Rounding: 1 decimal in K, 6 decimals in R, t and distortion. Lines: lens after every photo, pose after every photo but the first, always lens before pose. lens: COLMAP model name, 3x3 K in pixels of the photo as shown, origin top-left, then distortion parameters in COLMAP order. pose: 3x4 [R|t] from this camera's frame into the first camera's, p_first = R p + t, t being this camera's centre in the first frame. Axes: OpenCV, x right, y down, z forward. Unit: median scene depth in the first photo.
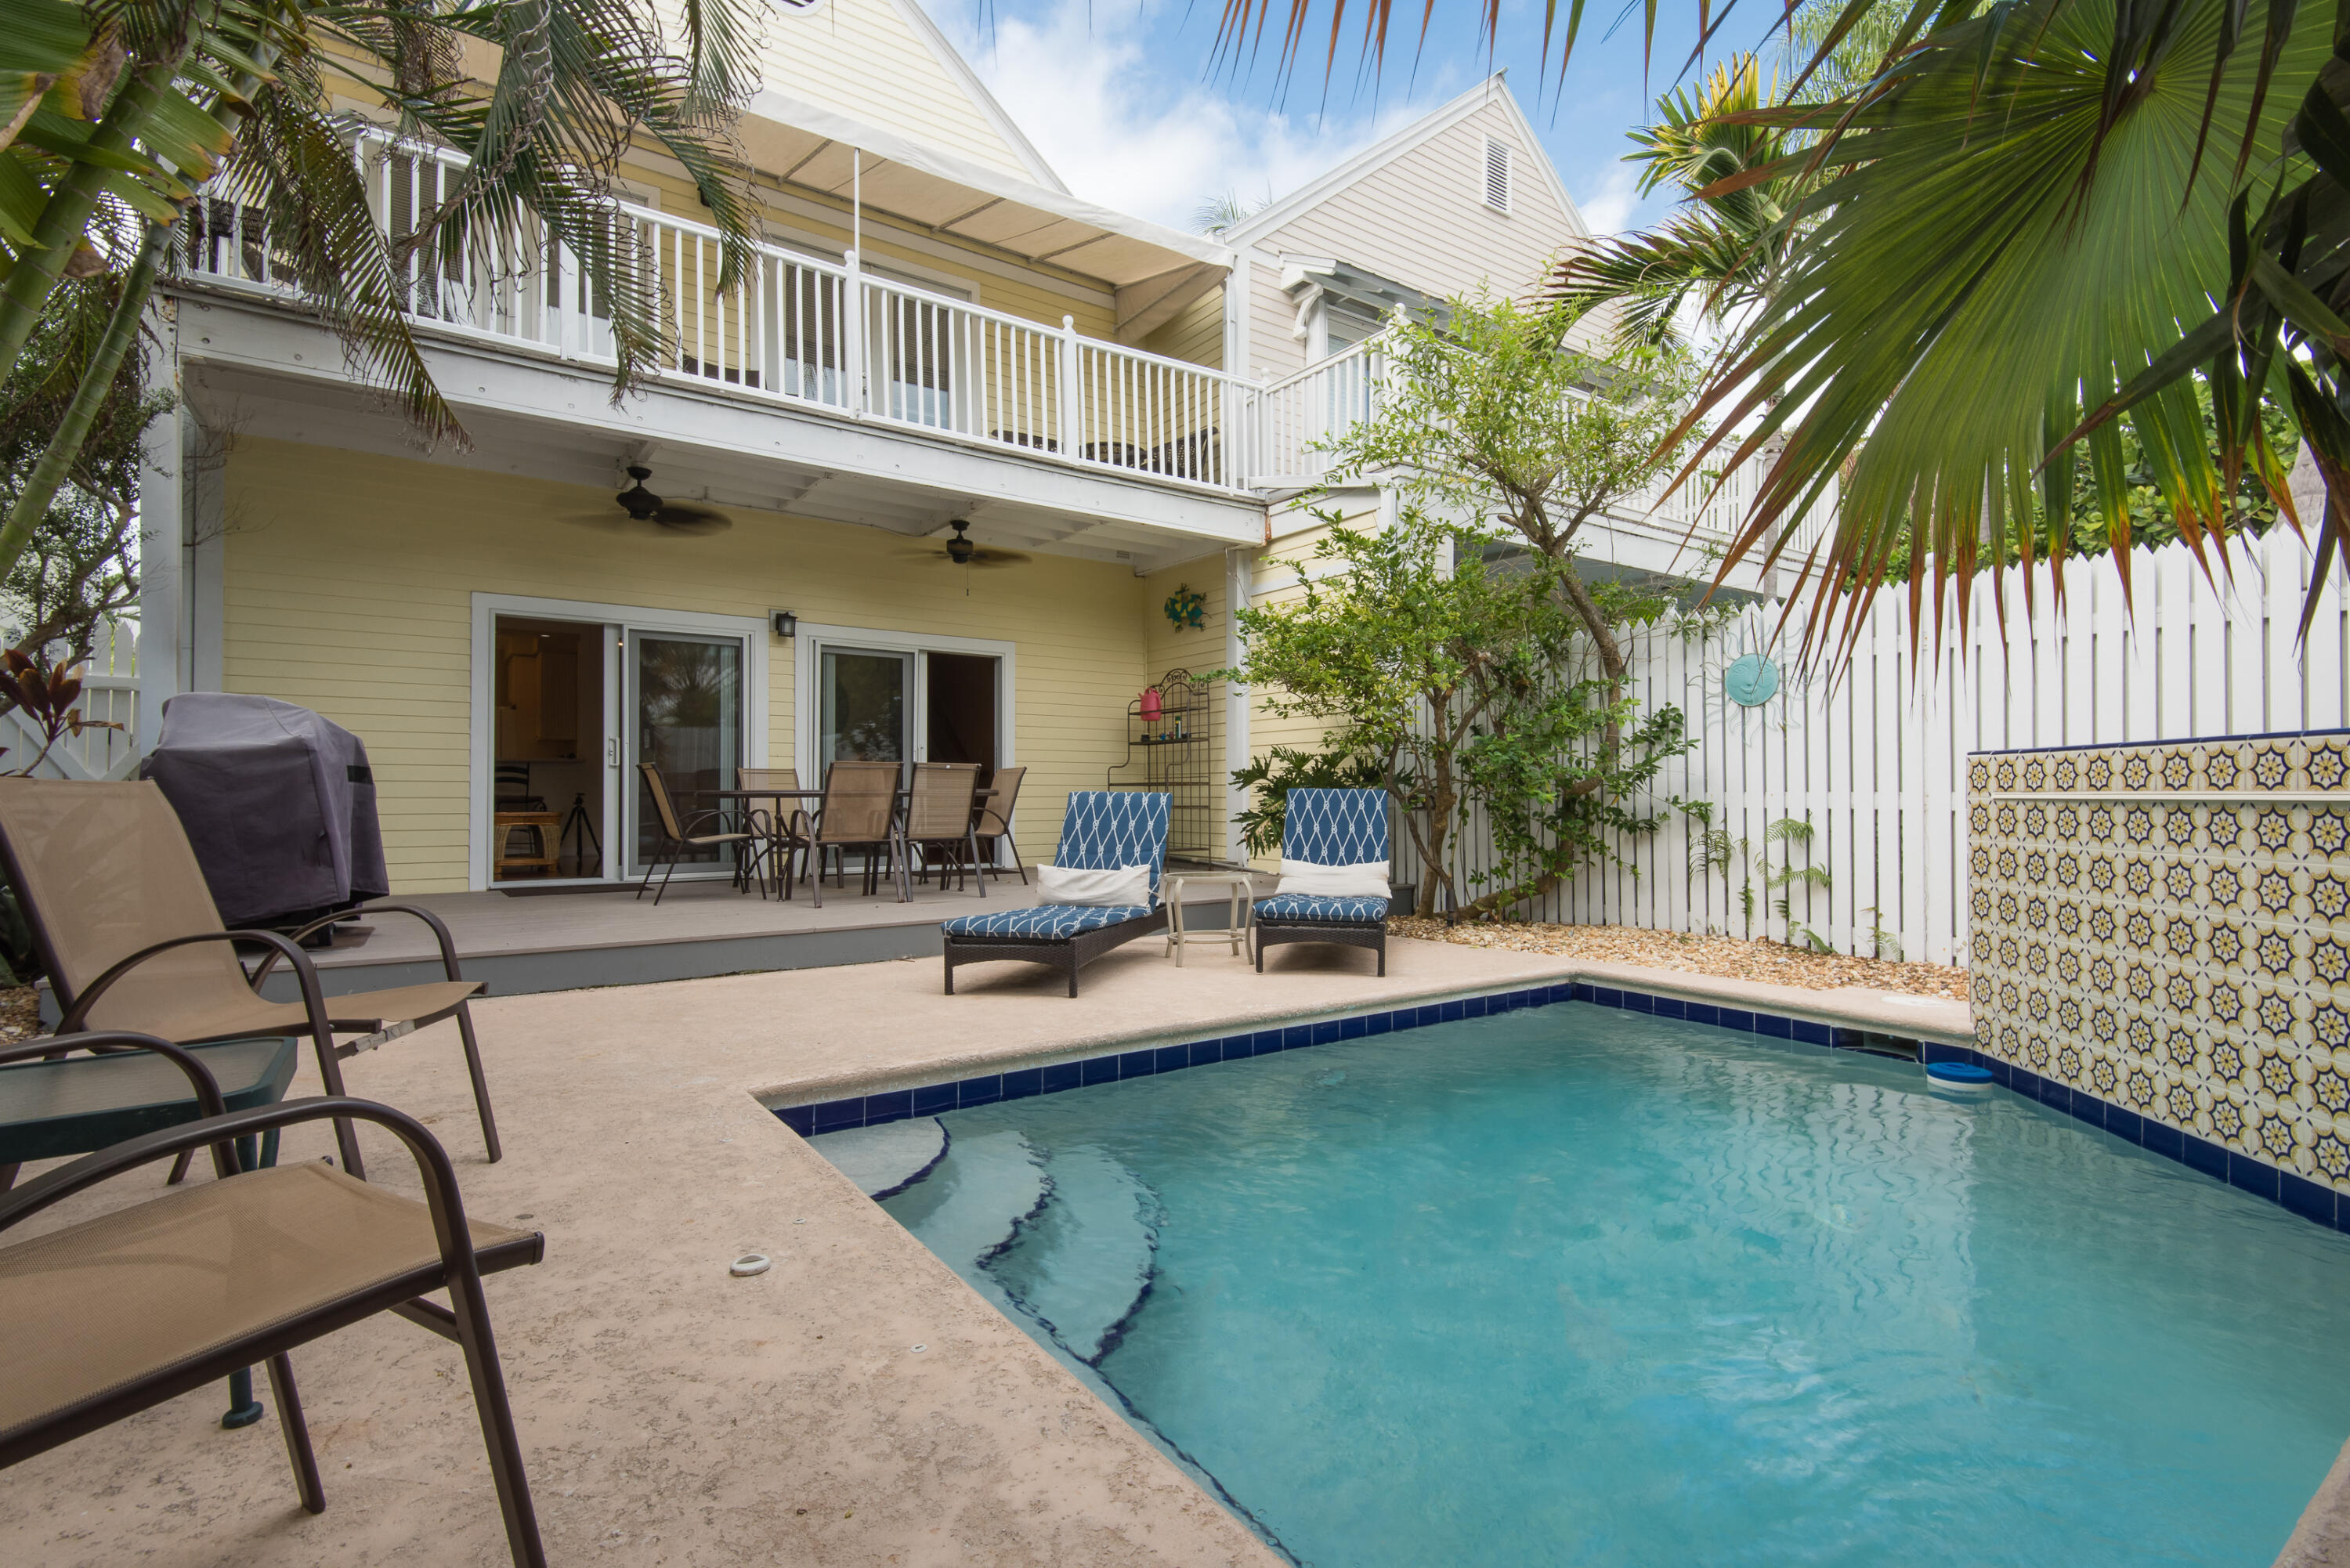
lens RADIAL K [[1112.9, 0, 1175.0], [0, 1112.9, 784.0], [0, 0, 1]] dist [0.041815, -0.024802]
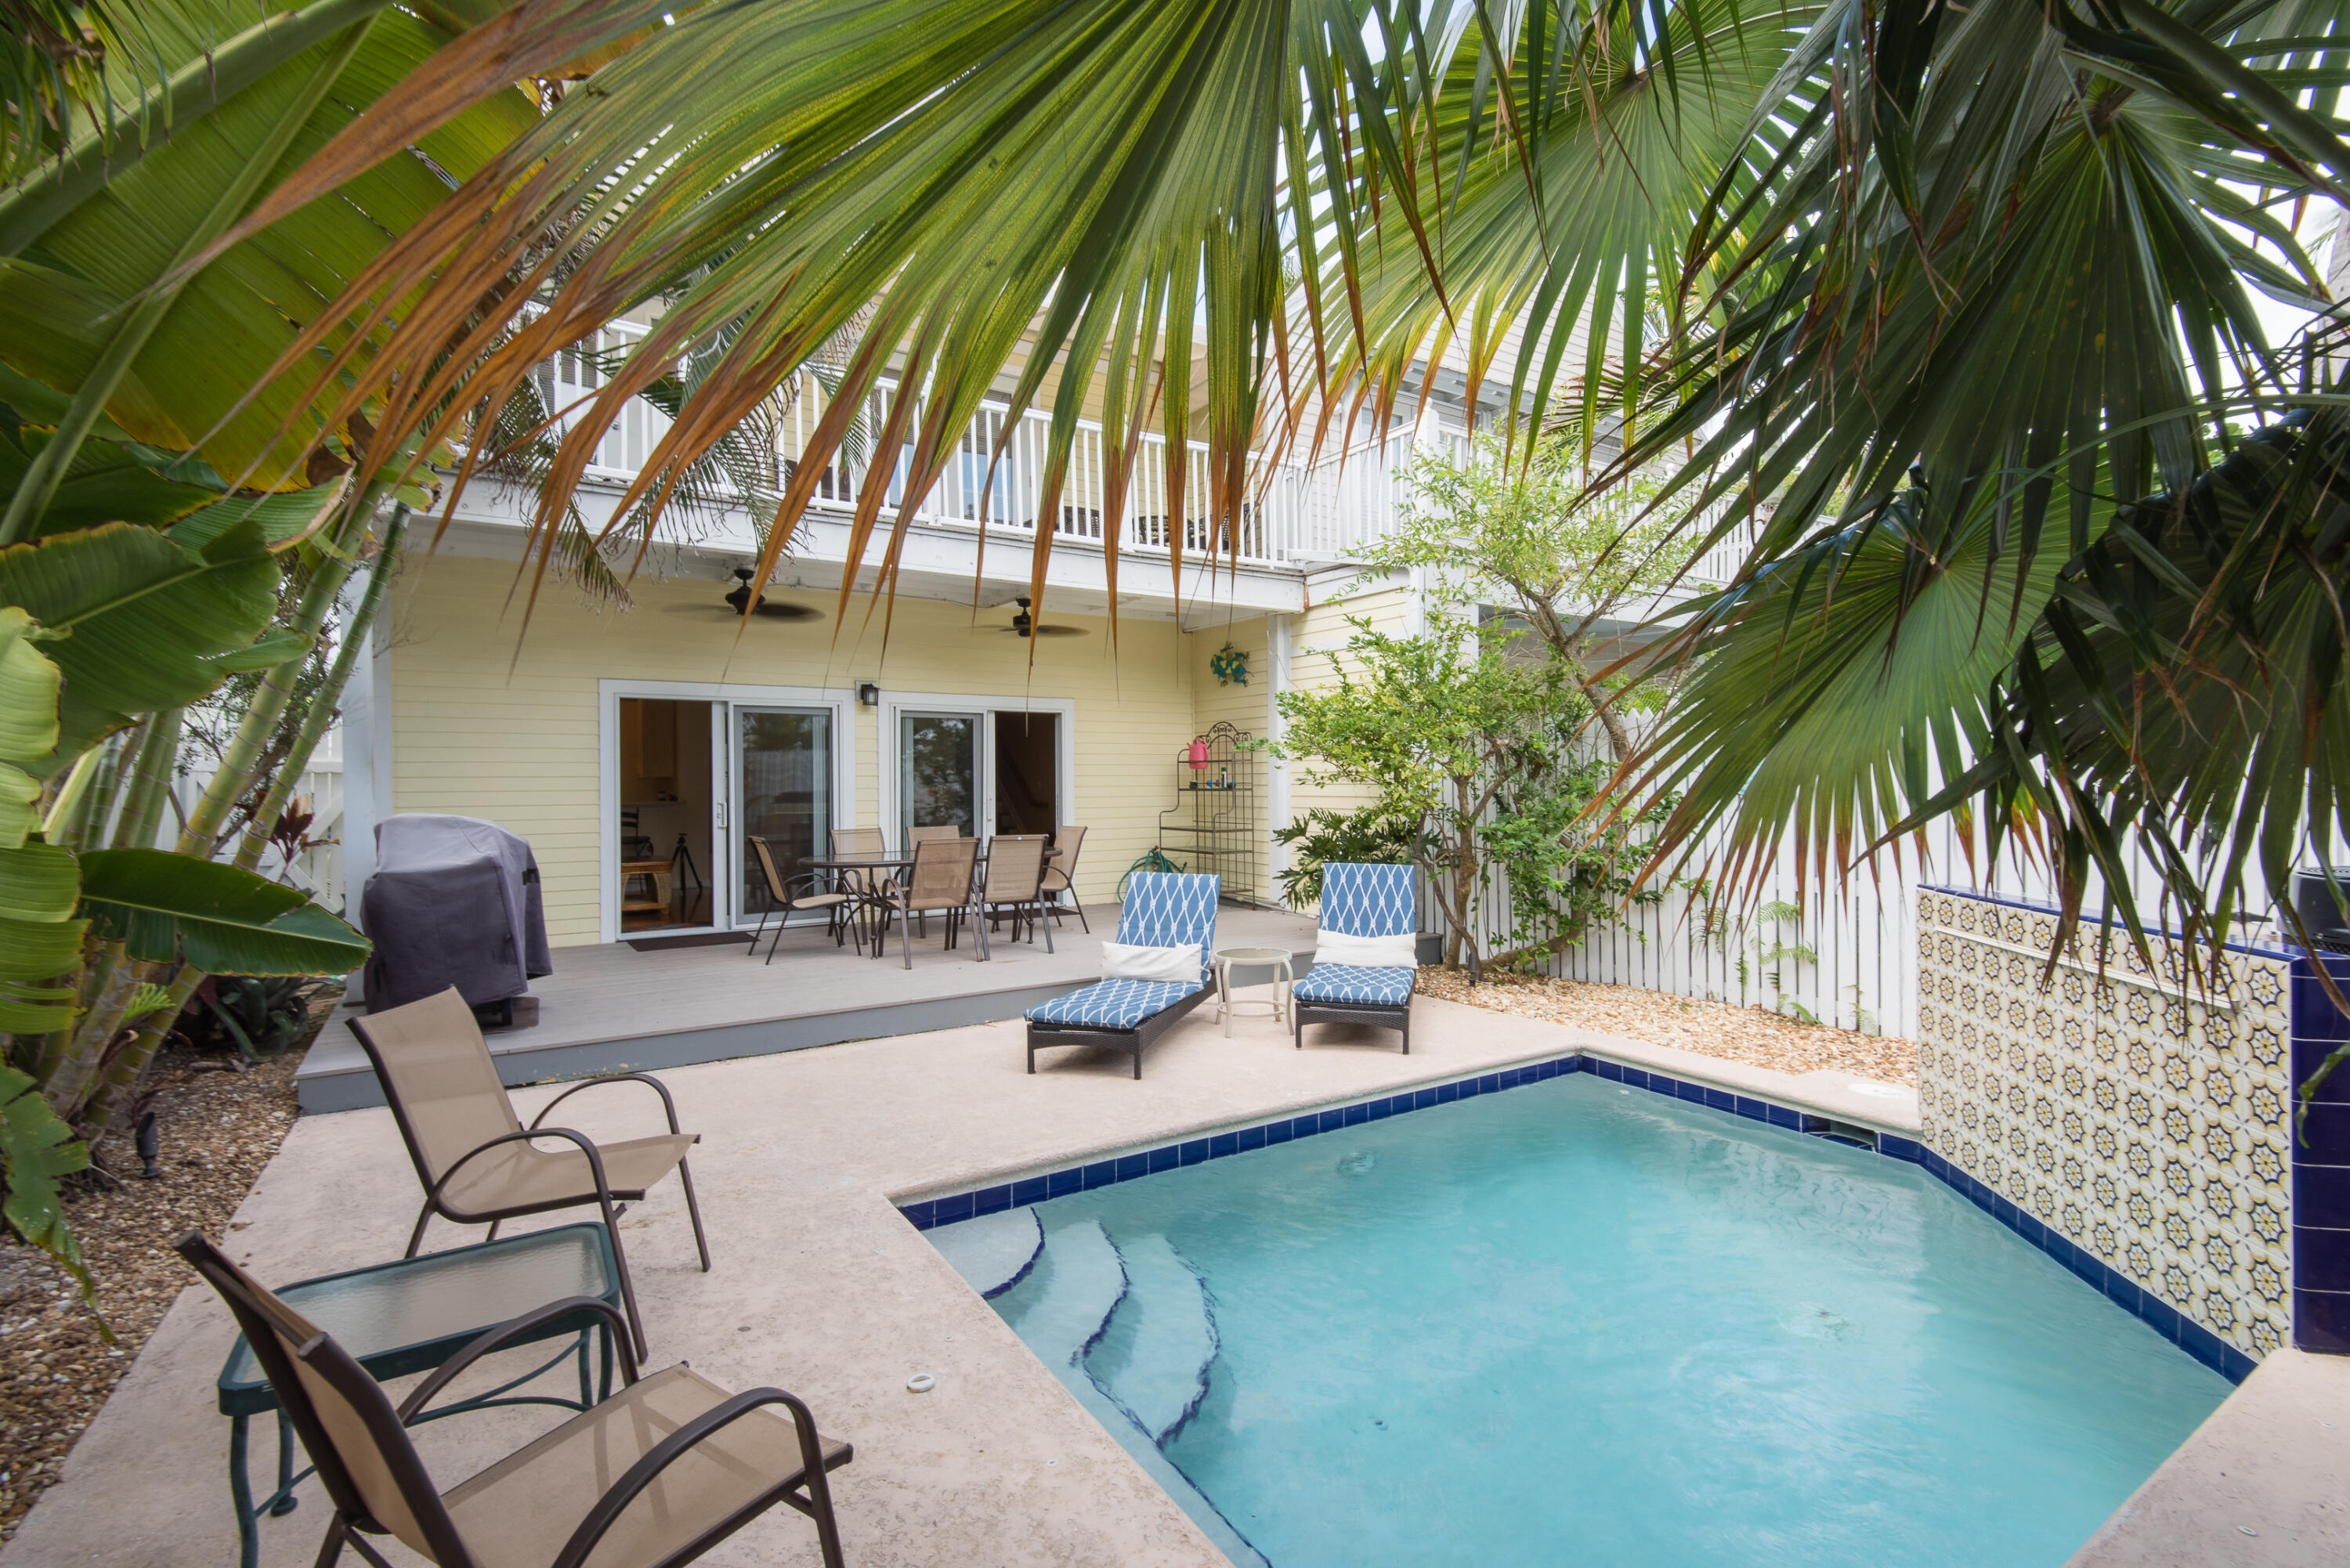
lens RADIAL K [[1090.8, 0, 1173.7], [0, 1090.8, 776.6], [0, 0, 1]] dist [0.046189, -0.030579]
pose [[0.999143, -0.005186, -0.041076, -0.003509], [0.005760, 0.999887, 0.013871, -0.096769], [0.040999, -0.014096, 0.999060, -0.094294]]
